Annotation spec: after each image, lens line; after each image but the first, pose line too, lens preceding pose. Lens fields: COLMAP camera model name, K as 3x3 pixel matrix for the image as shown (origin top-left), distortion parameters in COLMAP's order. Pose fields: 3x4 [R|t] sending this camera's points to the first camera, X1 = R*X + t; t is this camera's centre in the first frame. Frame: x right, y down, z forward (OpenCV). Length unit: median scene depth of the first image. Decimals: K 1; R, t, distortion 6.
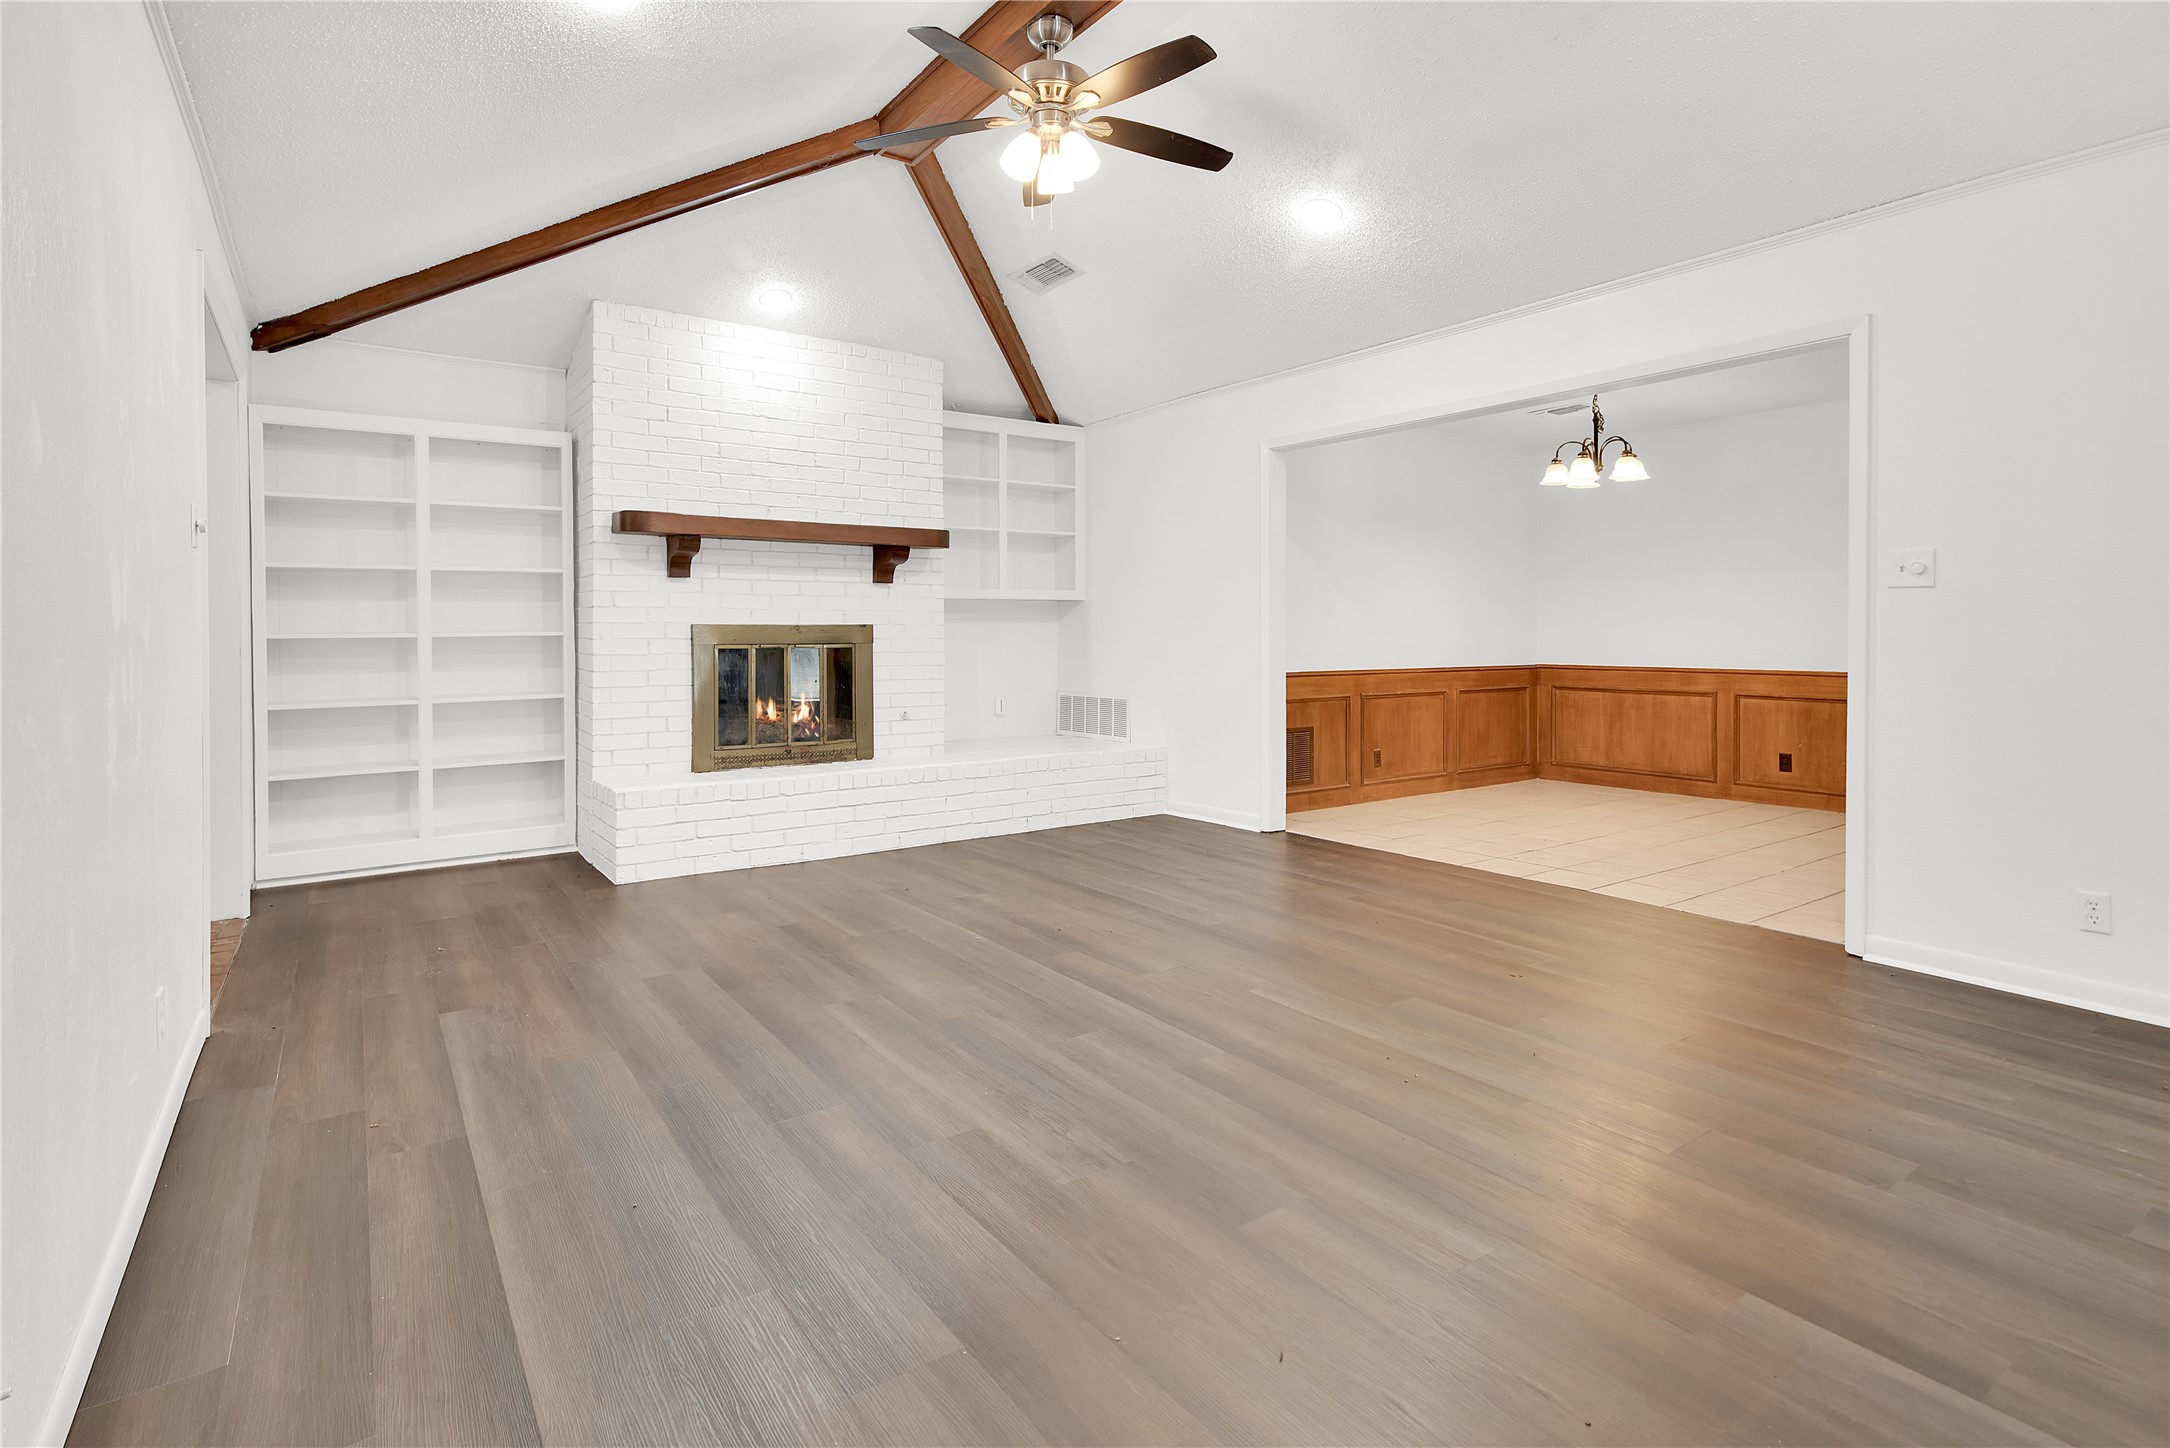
lens RADIAL K [[1052.9, 0, 1072.2], [0, 1052.9, 655.6], [0, 0, 1]] dist [-0.017035, -0.000288]
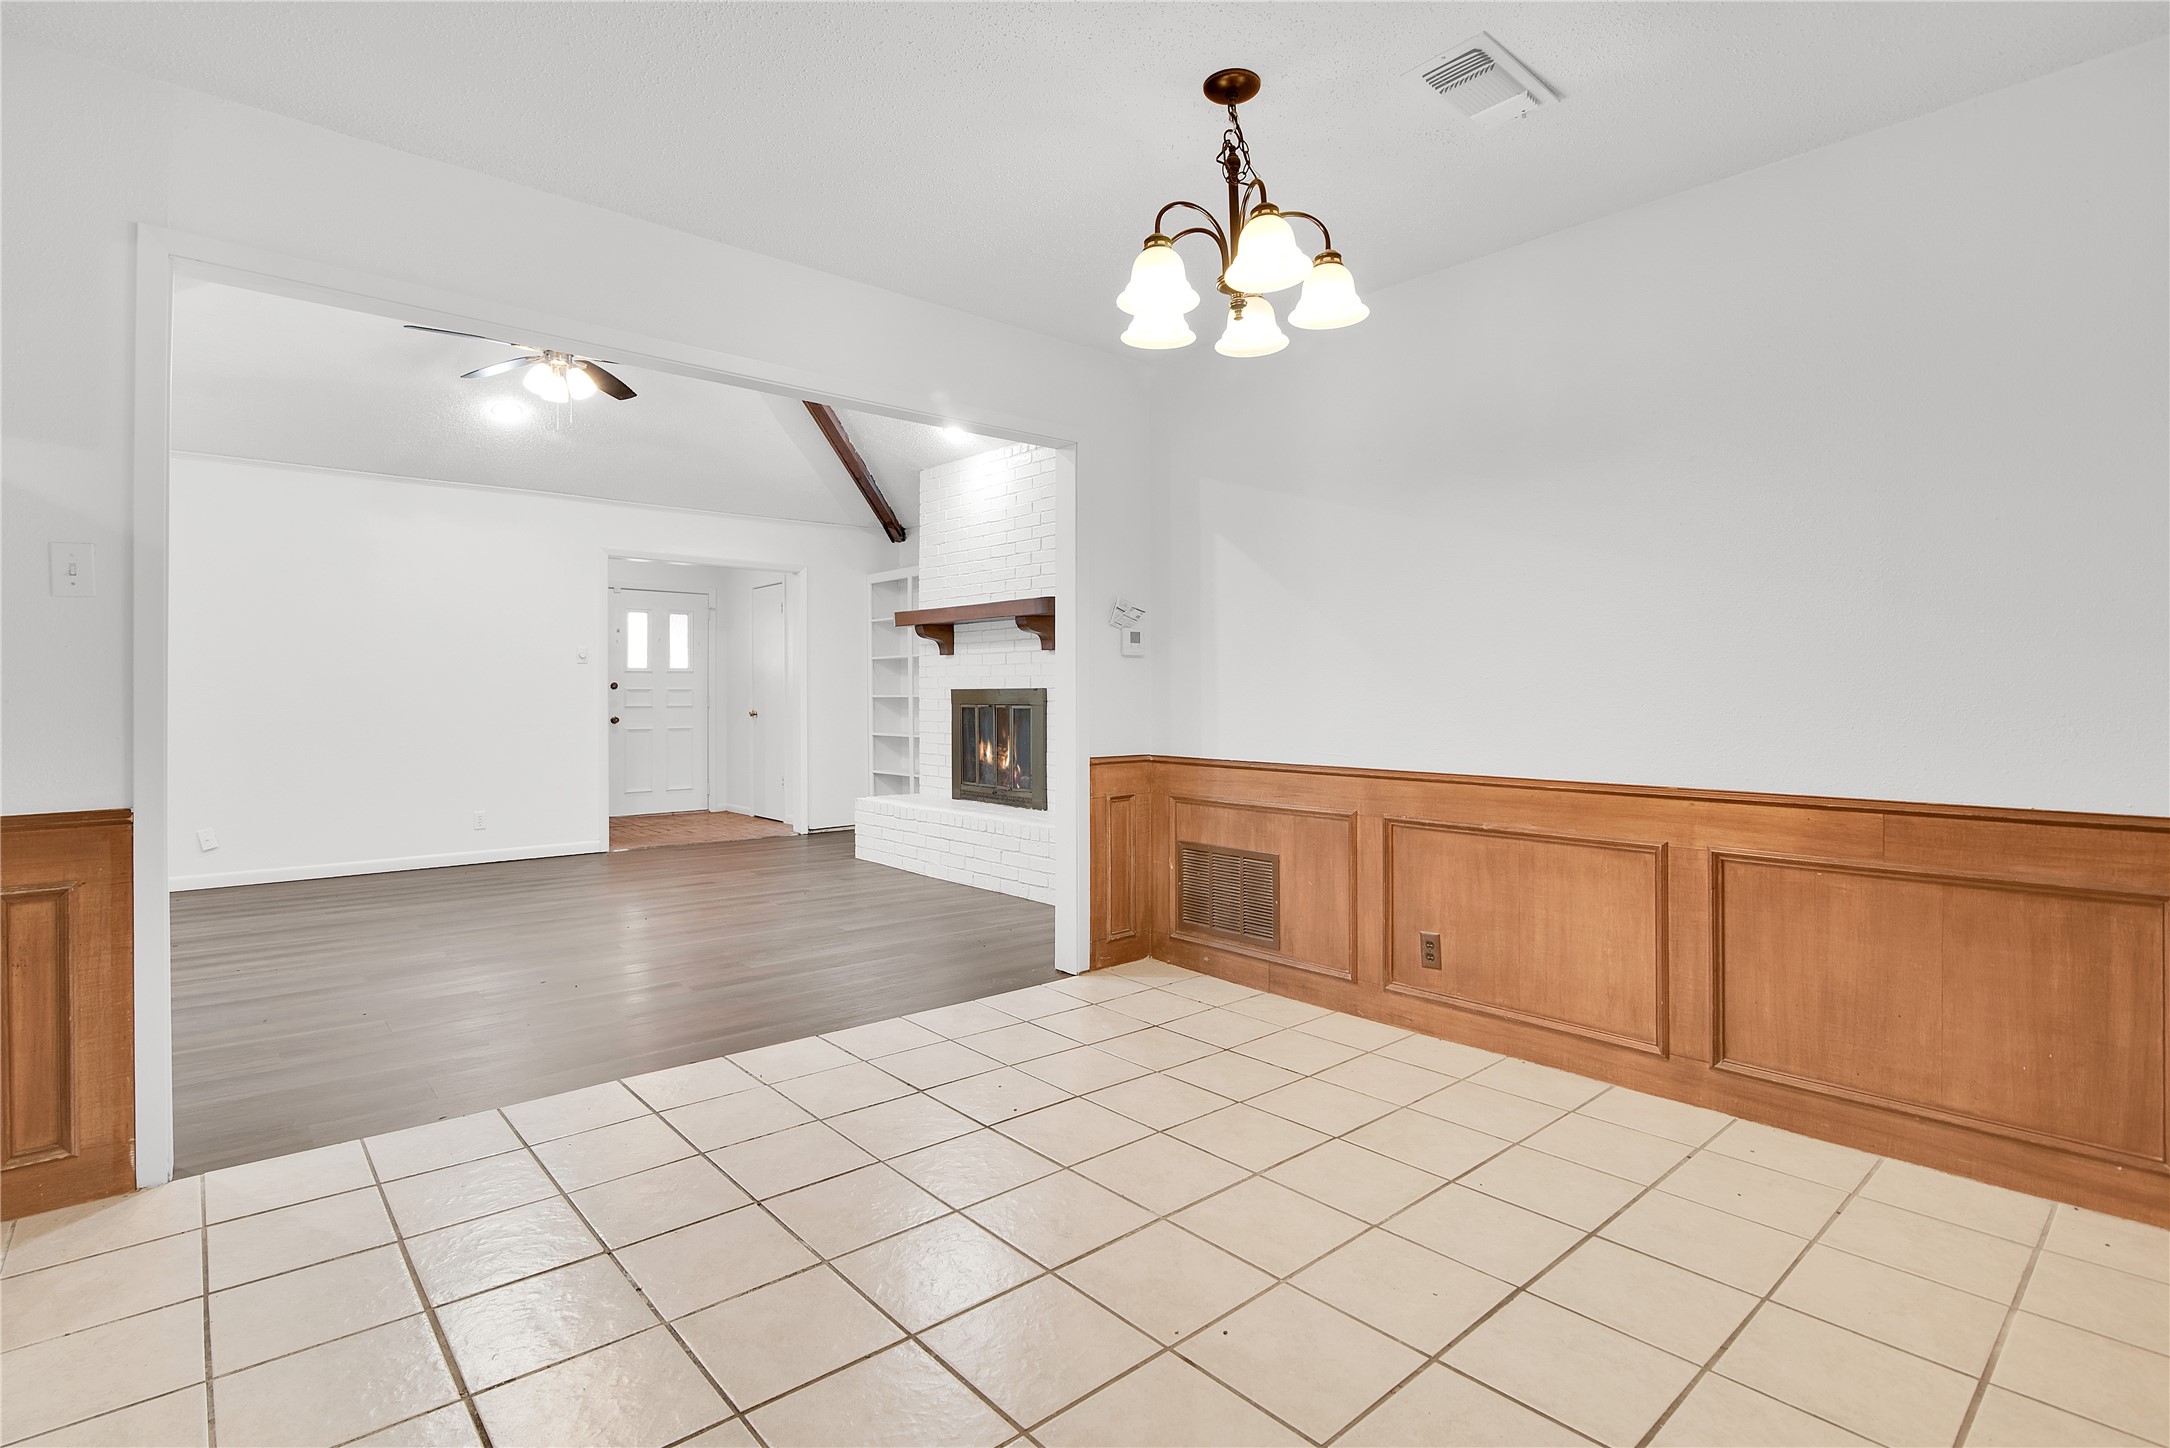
lens RADIAL K [[1052.9, 0, 1072.2], [0, 1052.9, 655.6], [0, 0, 1]] dist [-0.017035, -0.000288]
pose [[0.104162, -0.025892, -0.994223, 0.911374], [-0.007785, 0.999609, -0.026848, -0.033207], [0.994530, 0.010536, 0.103920, 0.913474]]
